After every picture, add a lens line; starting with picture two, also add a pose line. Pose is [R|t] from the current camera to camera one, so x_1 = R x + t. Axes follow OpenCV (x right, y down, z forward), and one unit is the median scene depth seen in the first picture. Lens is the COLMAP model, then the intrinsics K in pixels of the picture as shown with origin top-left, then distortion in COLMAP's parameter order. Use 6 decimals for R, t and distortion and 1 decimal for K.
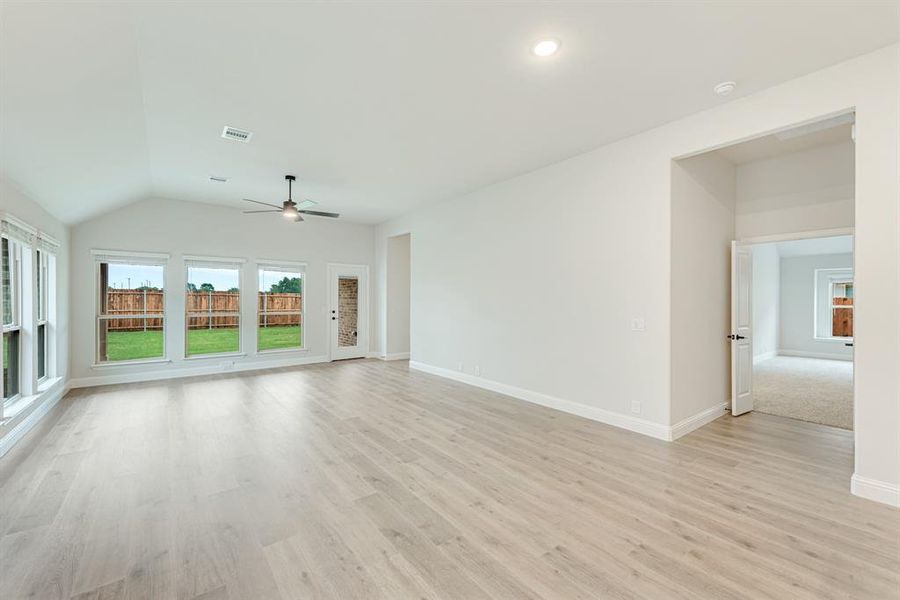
lens RADIAL K [[370.5, 0, 447.1], [0, 370.5, 299.6], [0, 0, 1]] dist [0.006339, -0.000791]
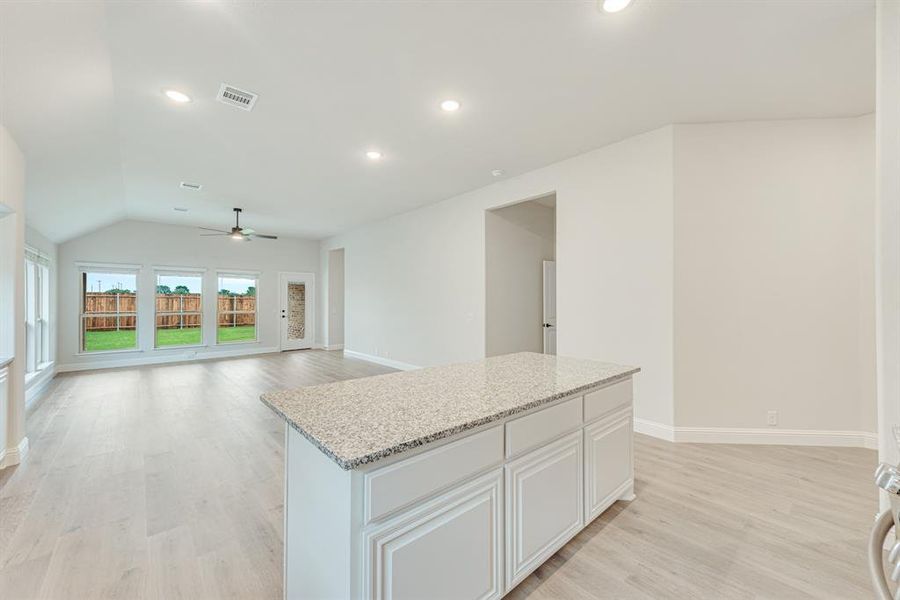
lens RADIAL K [[352.5, 0, 451.6], [0, 352.5, 299.7], [0, 0, 1]] dist [0.003746, -0.000694]
pose [[0.996989, -0.002821, 0.077491, 0.232134], [0.003089, 0.999990, -0.003339, 0.000921], [-0.077480, 0.003568, 0.996987, -0.305337]]
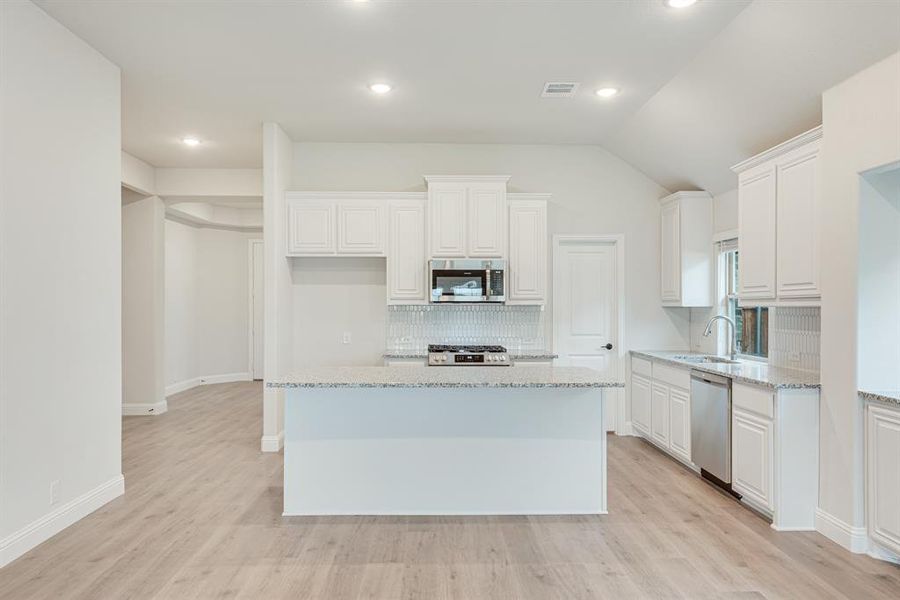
lens RADIAL K [[606.8, 0, 443.0], [0, 606.8, 299.4], [0, 0, 1]] dist [0.008055, -0.001126]
pose [[-0.808933, 0.000550, 0.587901, -0.155598], [-0.002056, 0.999991, -0.003765, -0.004205], [-0.587897, -0.004254, -0.808924, 0.692238]]
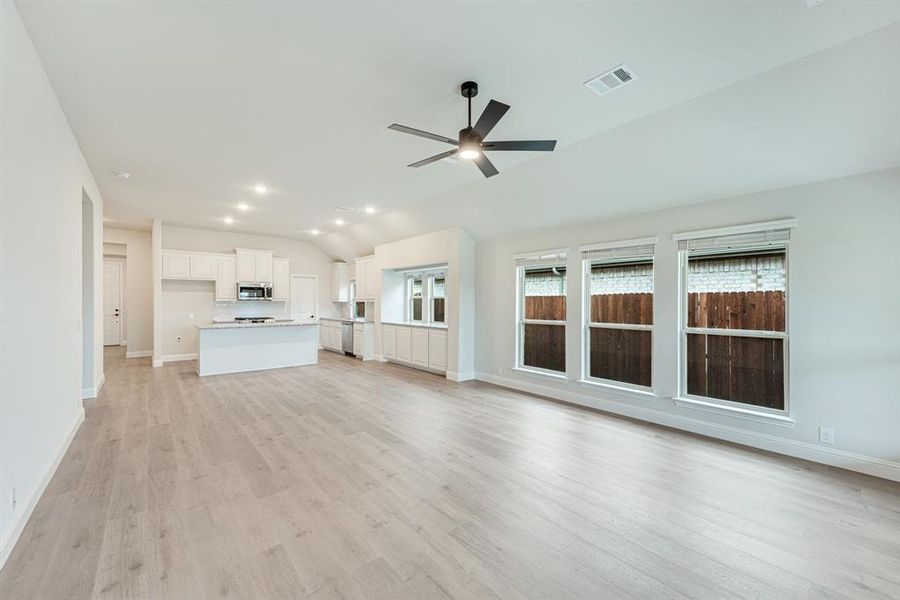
lens RADIAL K [[352.5, 0, 460.6], [0, 352.5, 306.8], [0, 0, 1]] dist [0.003746, -0.000694]
pose [[-0.996620, -0.005244, -0.081976, -0.343380], [-0.006836, 0.999793, 0.019152, -0.009250], [0.081859, 0.019647, -0.996450, 1.444640]]
